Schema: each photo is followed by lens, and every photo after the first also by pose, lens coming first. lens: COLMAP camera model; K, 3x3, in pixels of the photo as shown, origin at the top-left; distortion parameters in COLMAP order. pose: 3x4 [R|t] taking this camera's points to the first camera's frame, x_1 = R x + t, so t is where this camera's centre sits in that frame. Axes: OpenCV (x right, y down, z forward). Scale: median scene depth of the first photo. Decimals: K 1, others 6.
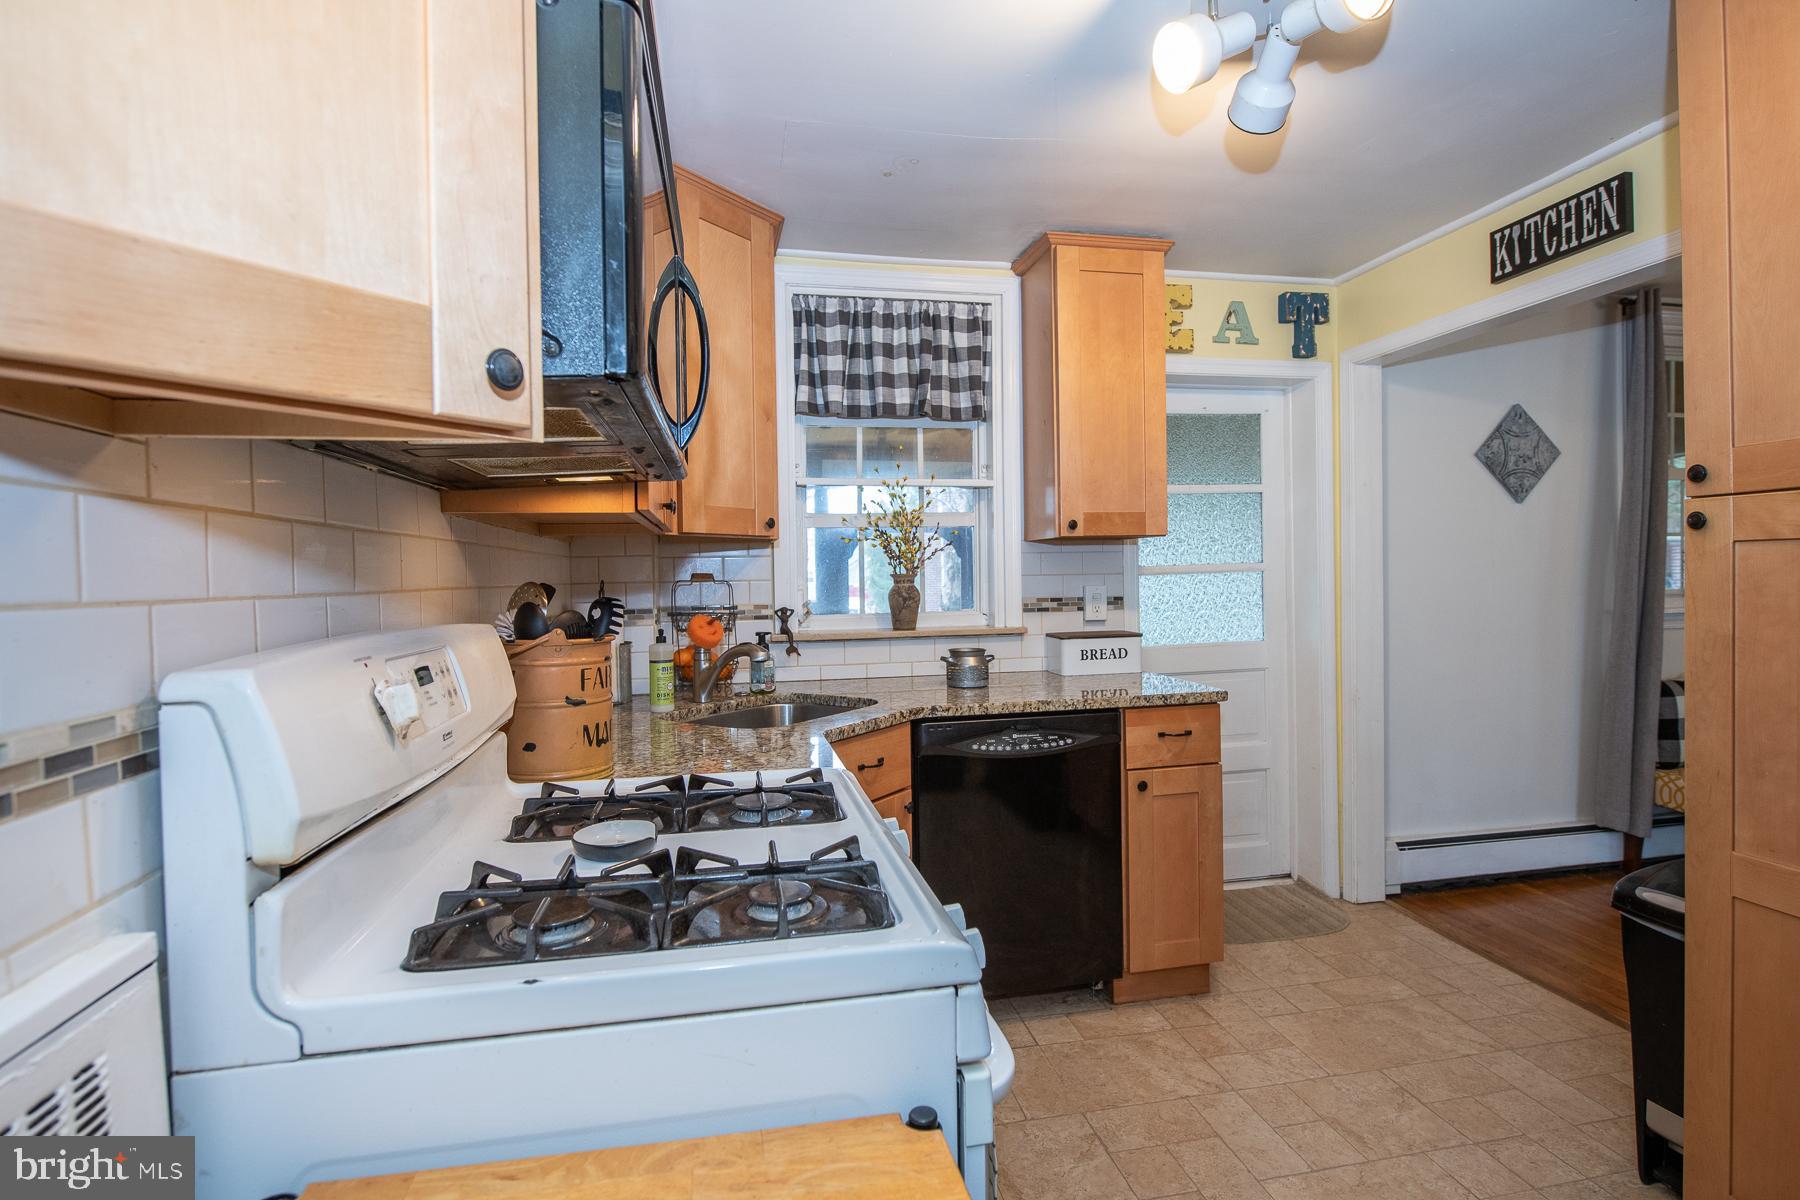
lens RADIAL K [[852.9, 0, 904.4], [0, 852.9, 593.0], [0, 0, 1]] dist [-0.013523, -0.000605]
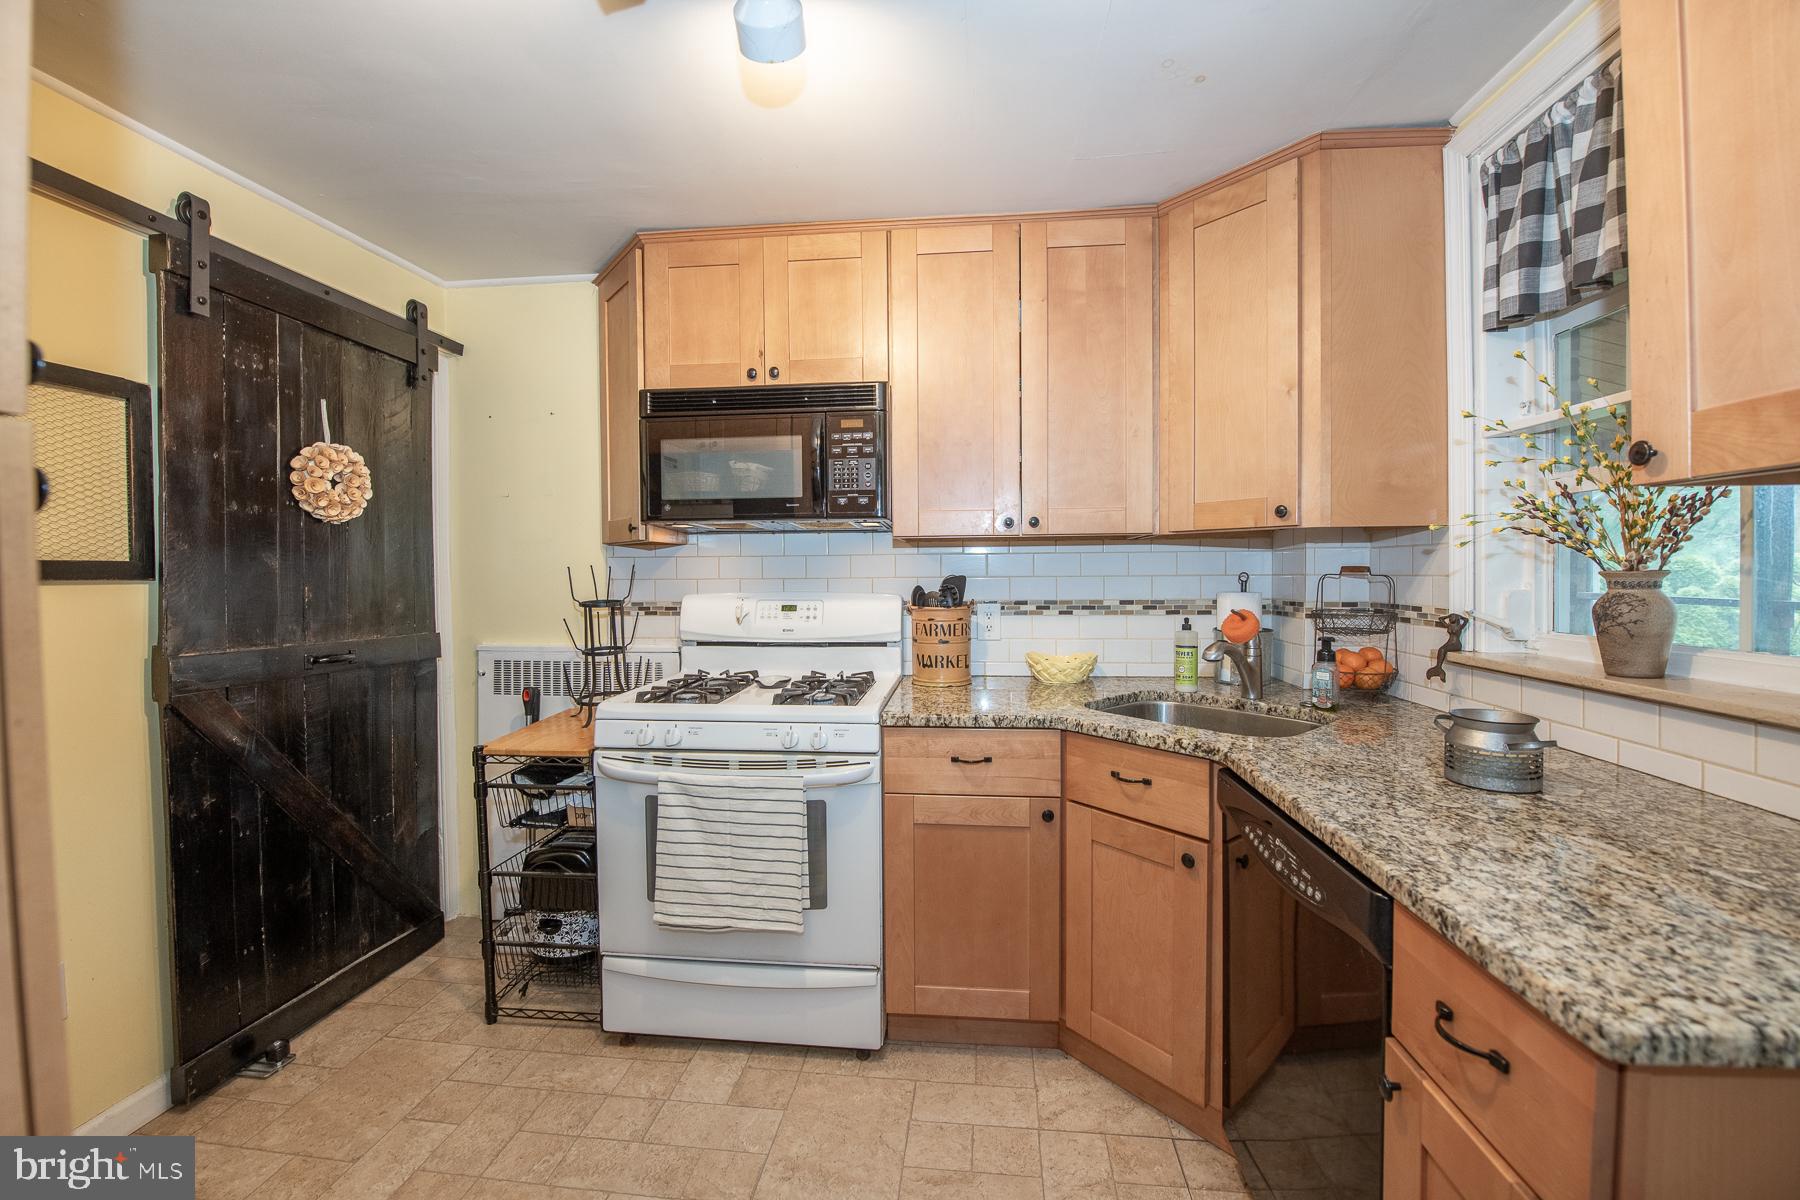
lens RADIAL K [[715.7, 0, 905.5], [0, 715.7, 588.0], [0, 0, 1]] dist [-0.014375, -0.003232]
pose [[-0.285179, 0.049149, -0.957213, 0.666796], [0.000381, 0.998690, 0.051166, -0.042374], [0.958474, 0.014227, -0.284825, 0.847565]]
